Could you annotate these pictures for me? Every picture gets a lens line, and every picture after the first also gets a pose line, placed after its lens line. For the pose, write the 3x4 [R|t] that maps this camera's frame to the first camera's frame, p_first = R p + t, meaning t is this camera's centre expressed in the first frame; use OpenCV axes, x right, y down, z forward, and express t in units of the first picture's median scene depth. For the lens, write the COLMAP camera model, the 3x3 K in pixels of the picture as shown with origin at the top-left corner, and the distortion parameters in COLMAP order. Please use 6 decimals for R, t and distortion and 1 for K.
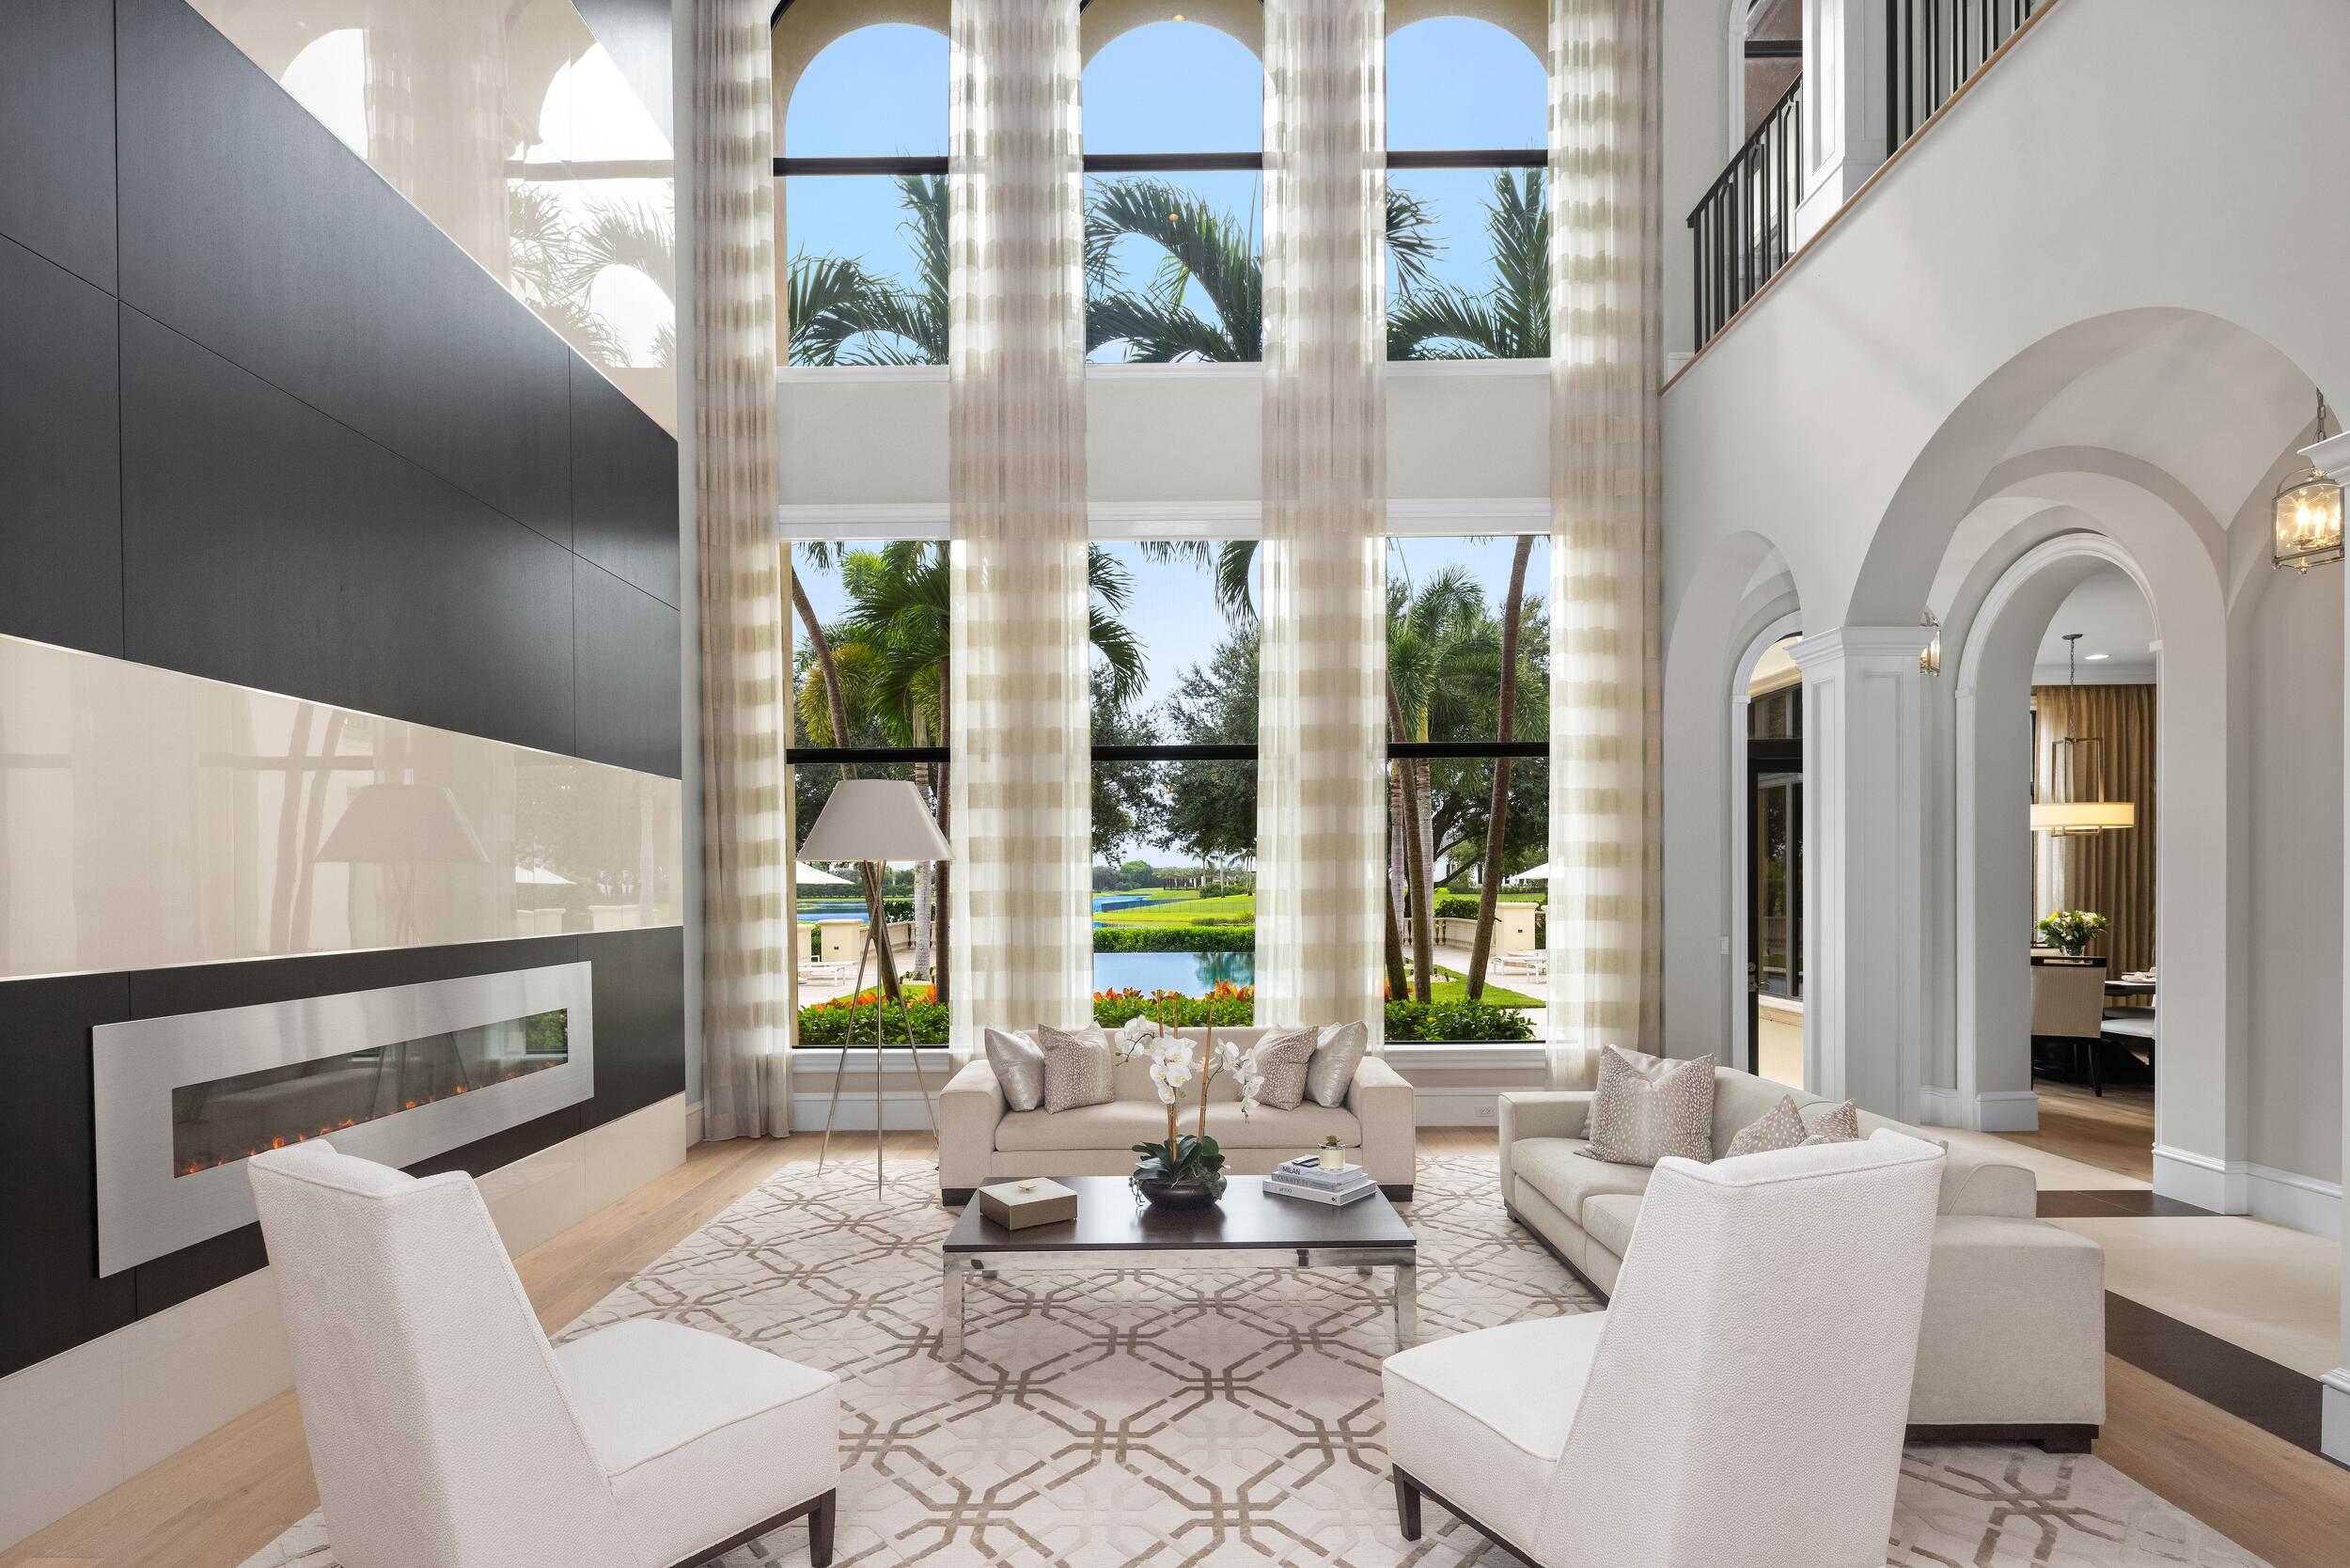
lens RADIAL K [[1192.8, 0, 1150.0], [0, 1192.8, 887.4], [0, 0, 1]] dist [0.016626, -0.000102]
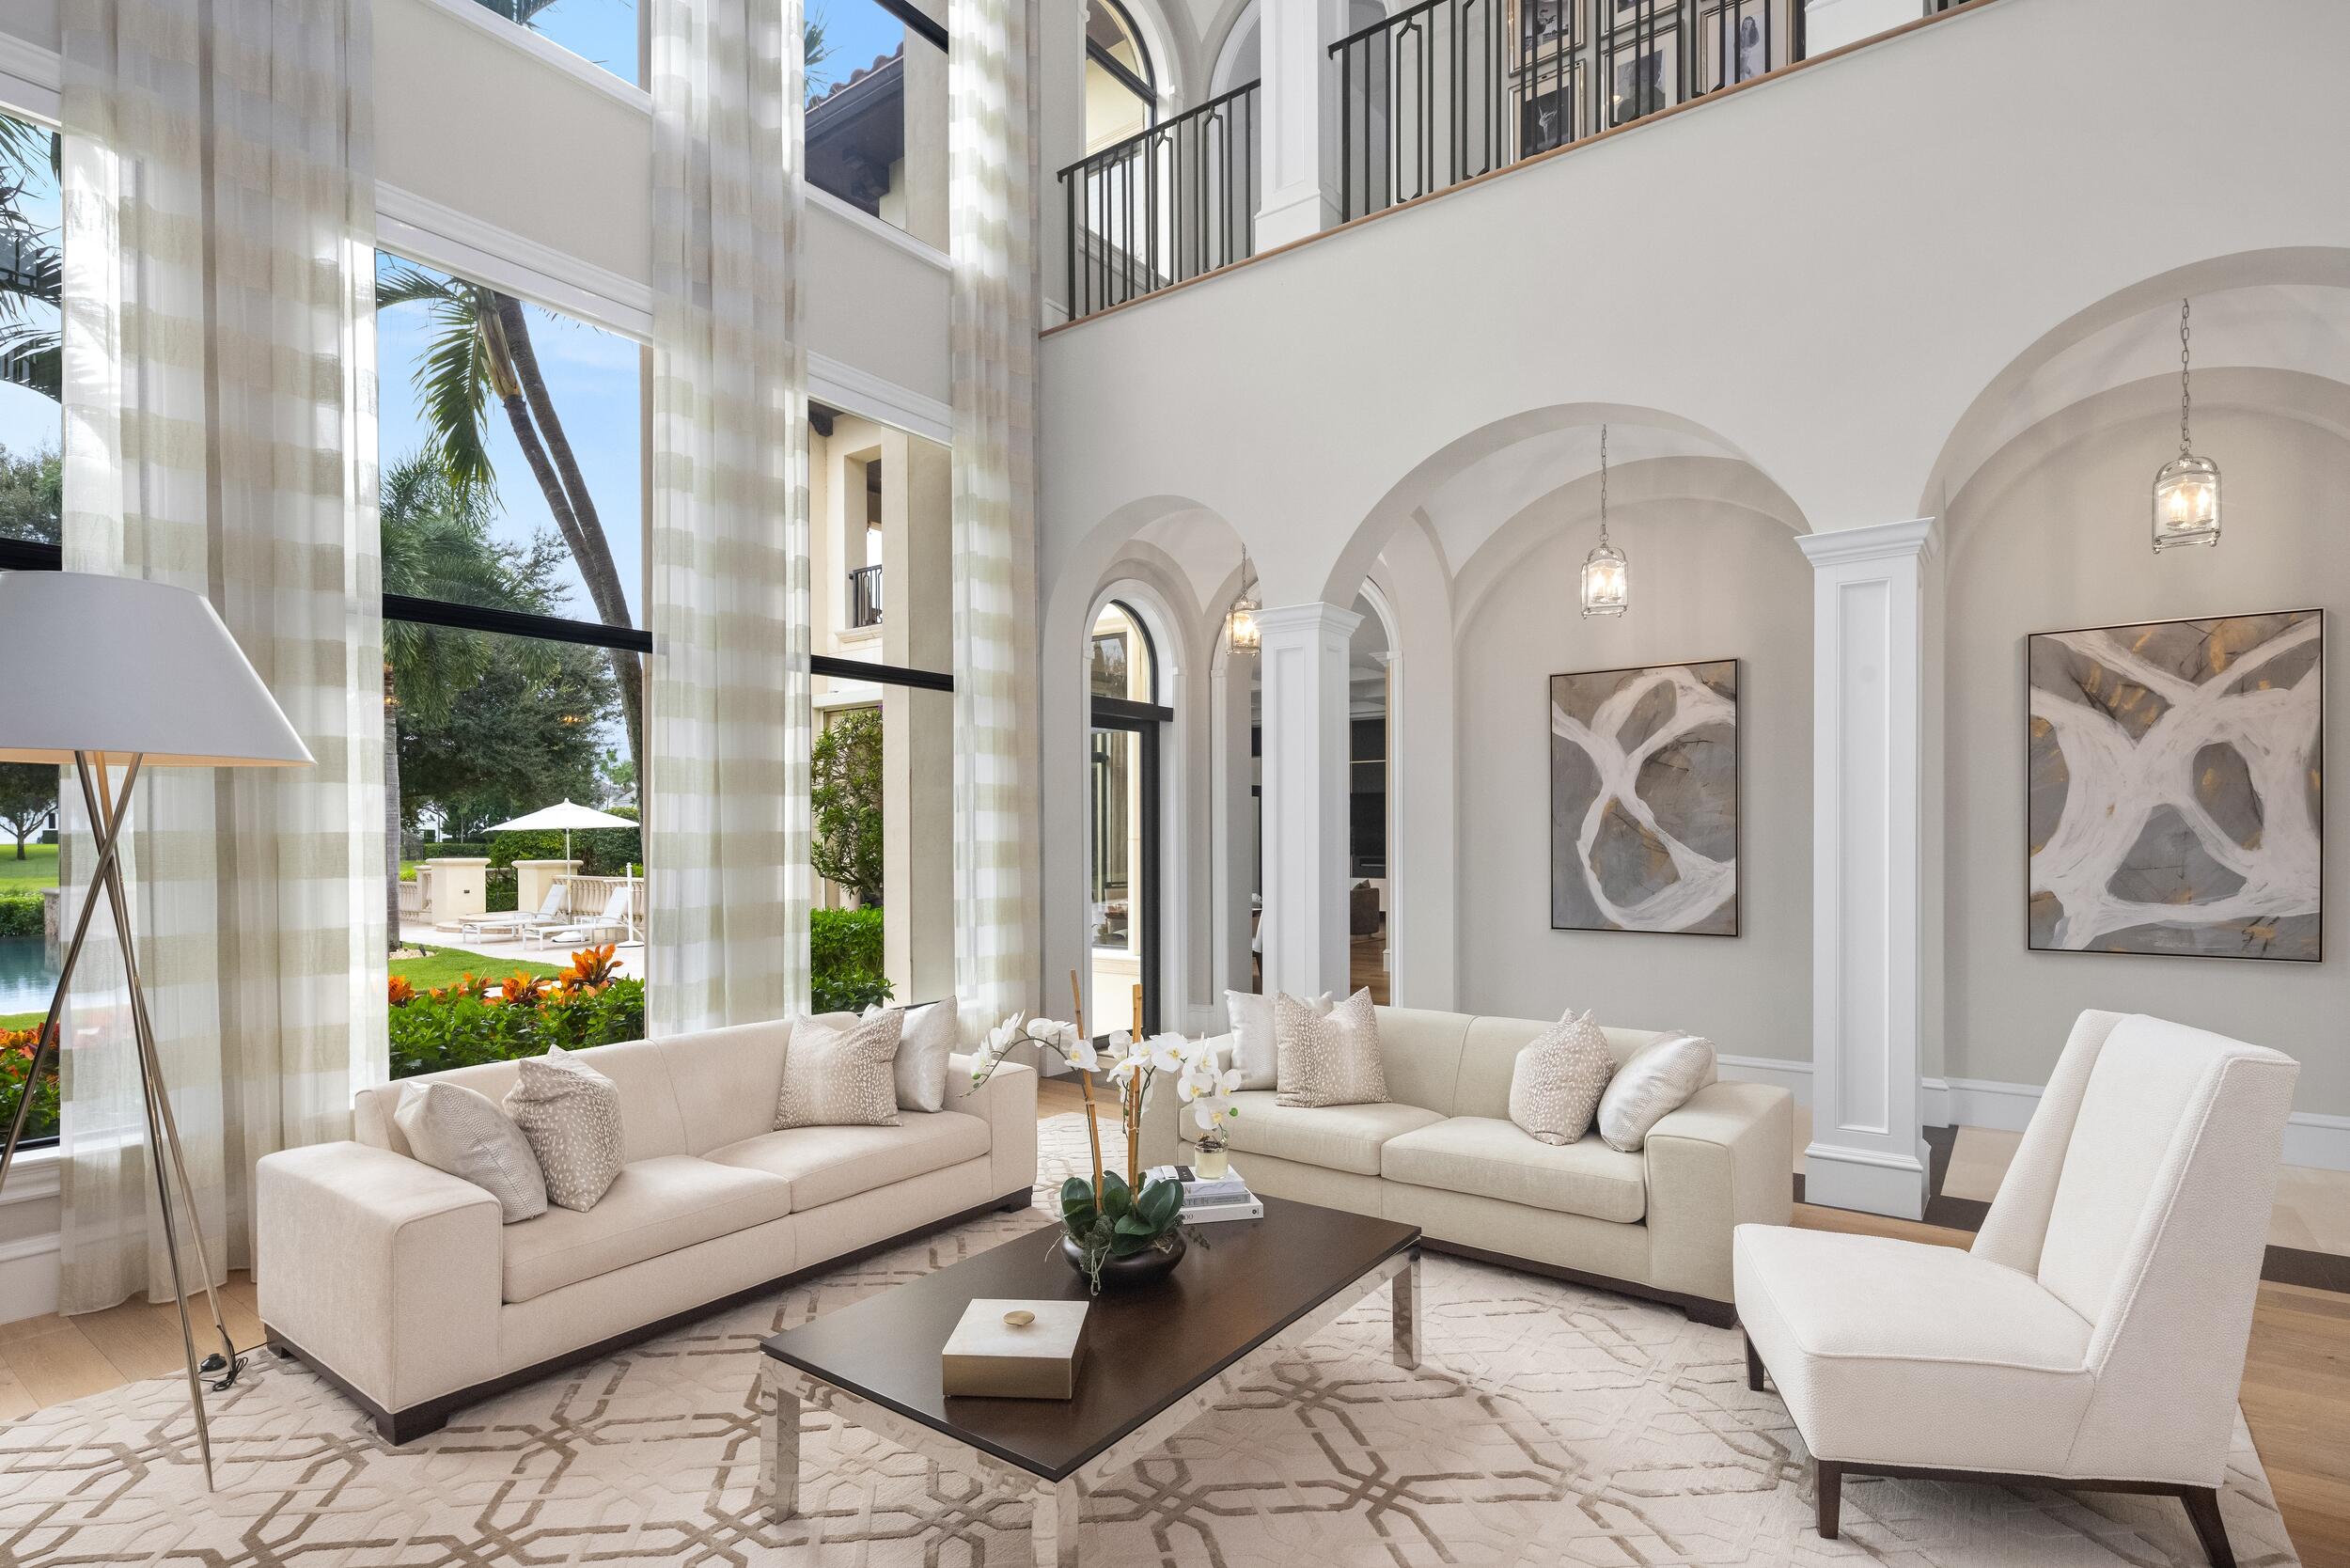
lens RADIAL K [[1165.7, 0, 1161.6], [0, 1165.7, 844.9], [0, 0, 1]] dist [-0.000938, -0.000508]
pose [[0.600574, -0.001122, 0.799568, -0.289089], [-0.003591, 0.999985, 0.004100, 0.005278], [-0.799561, -0.005334, 0.600561, 0.342451]]
